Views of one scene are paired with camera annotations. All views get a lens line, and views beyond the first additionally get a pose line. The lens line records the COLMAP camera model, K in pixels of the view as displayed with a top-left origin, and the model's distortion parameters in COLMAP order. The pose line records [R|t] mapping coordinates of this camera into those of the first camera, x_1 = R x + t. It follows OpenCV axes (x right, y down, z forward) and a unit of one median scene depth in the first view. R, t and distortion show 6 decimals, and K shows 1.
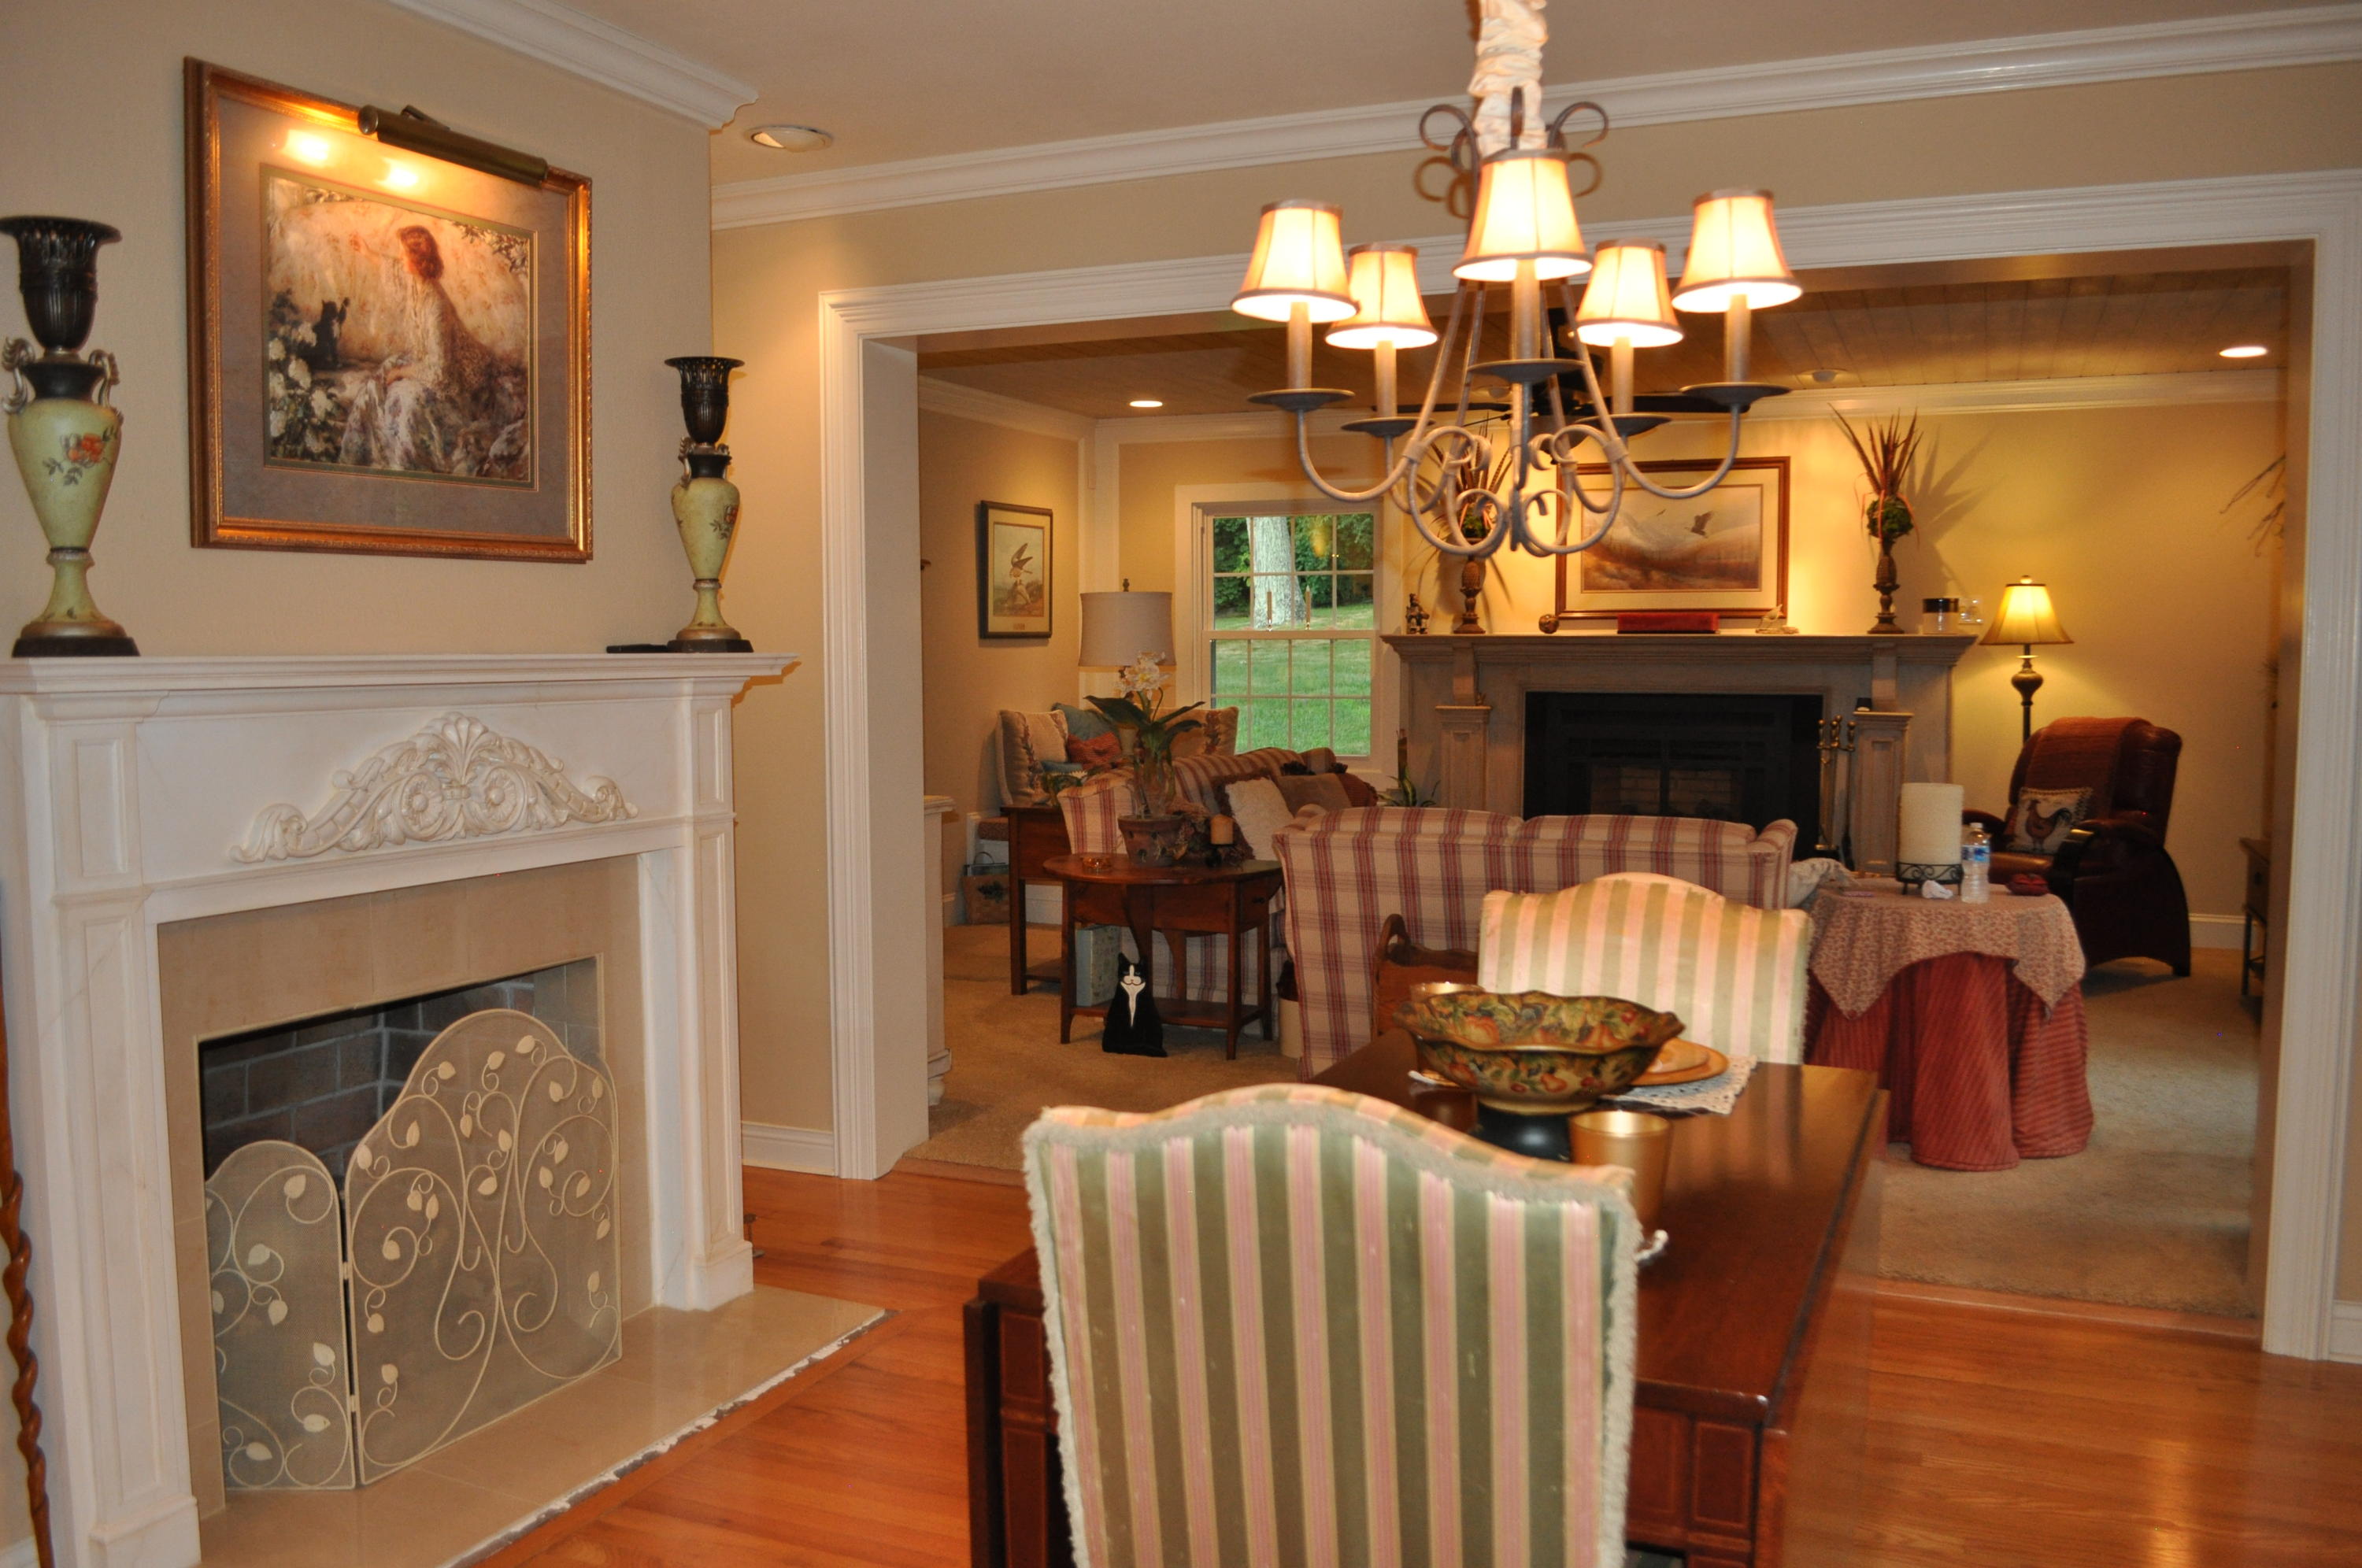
lens RADIAL K [[1889.9, 0, 1187.5], [0, 1889.9, 780.1], [0, 0, 1]] dist [-0.065861, -0.005593]
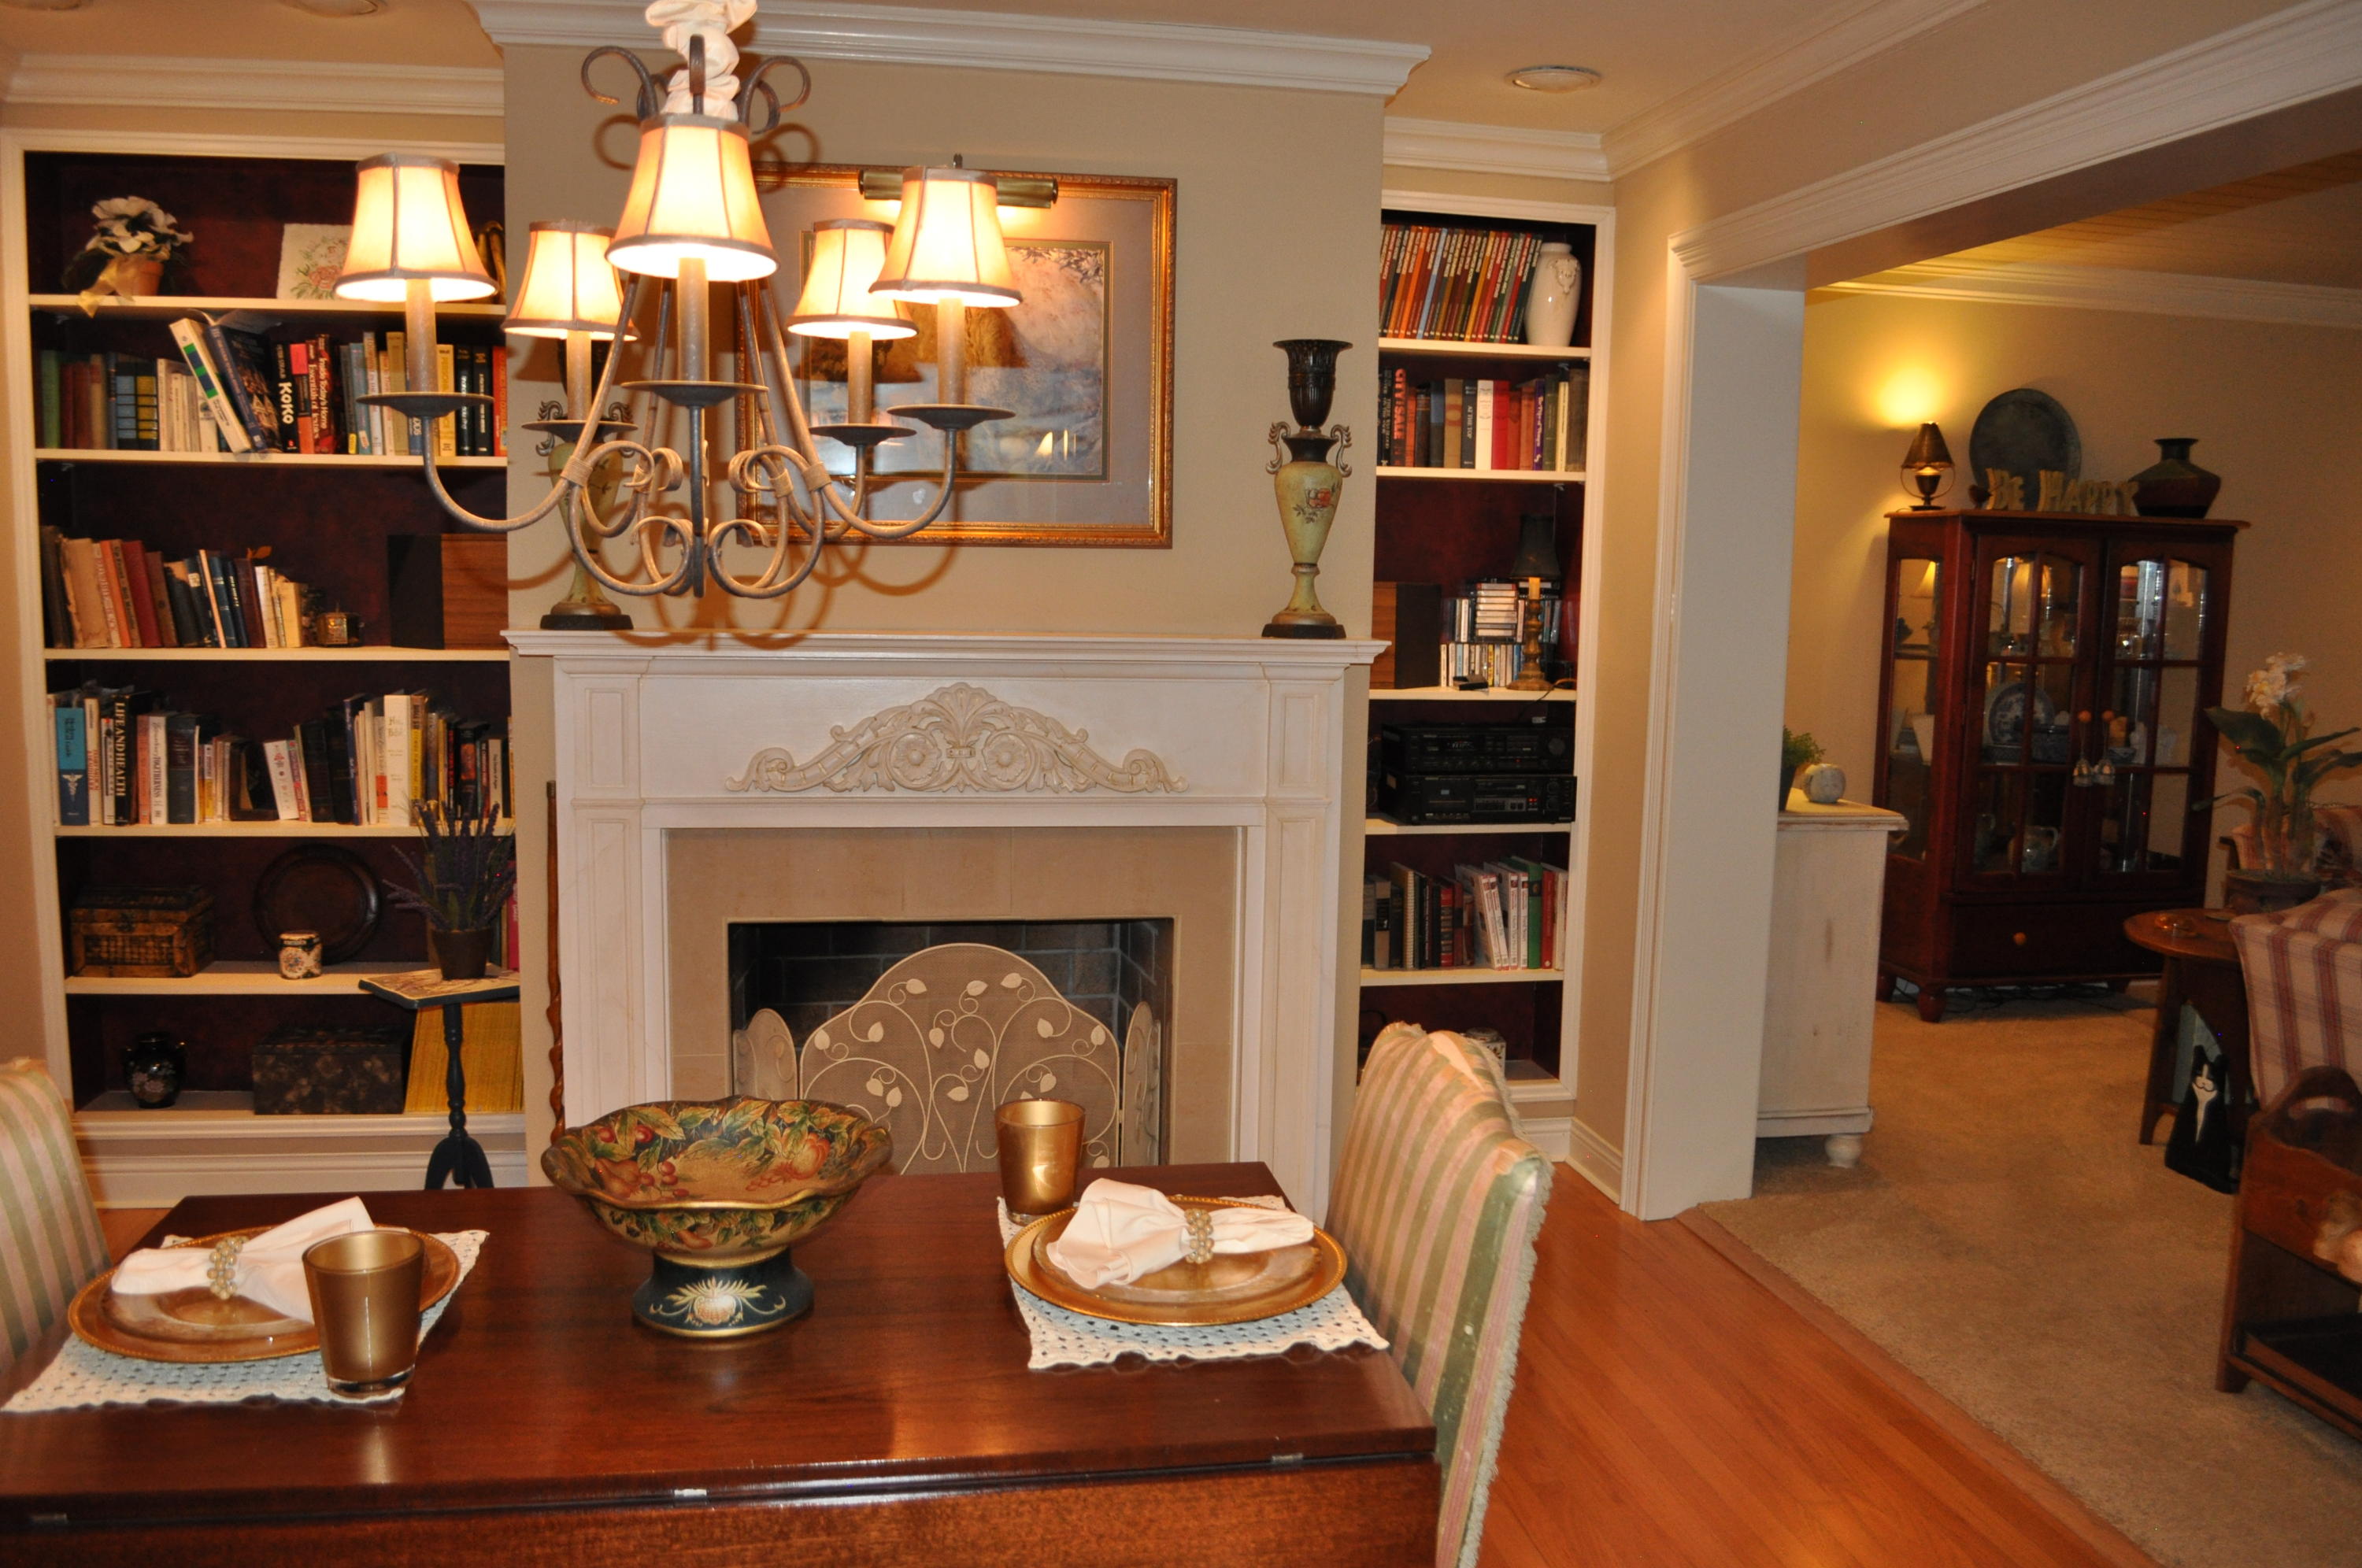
lens RADIAL K [[1889.9, 0, 1186.4], [0, 1889.9, 790.5], [0, 0, 1]] dist [-0.065861, -0.005593]
pose [[0.557765, 0.109482, -0.822746, 0.626110], [-0.077548, 0.993800, 0.079672, -0.070789], [0.826368, 0.019364, 0.562797, 0.444801]]
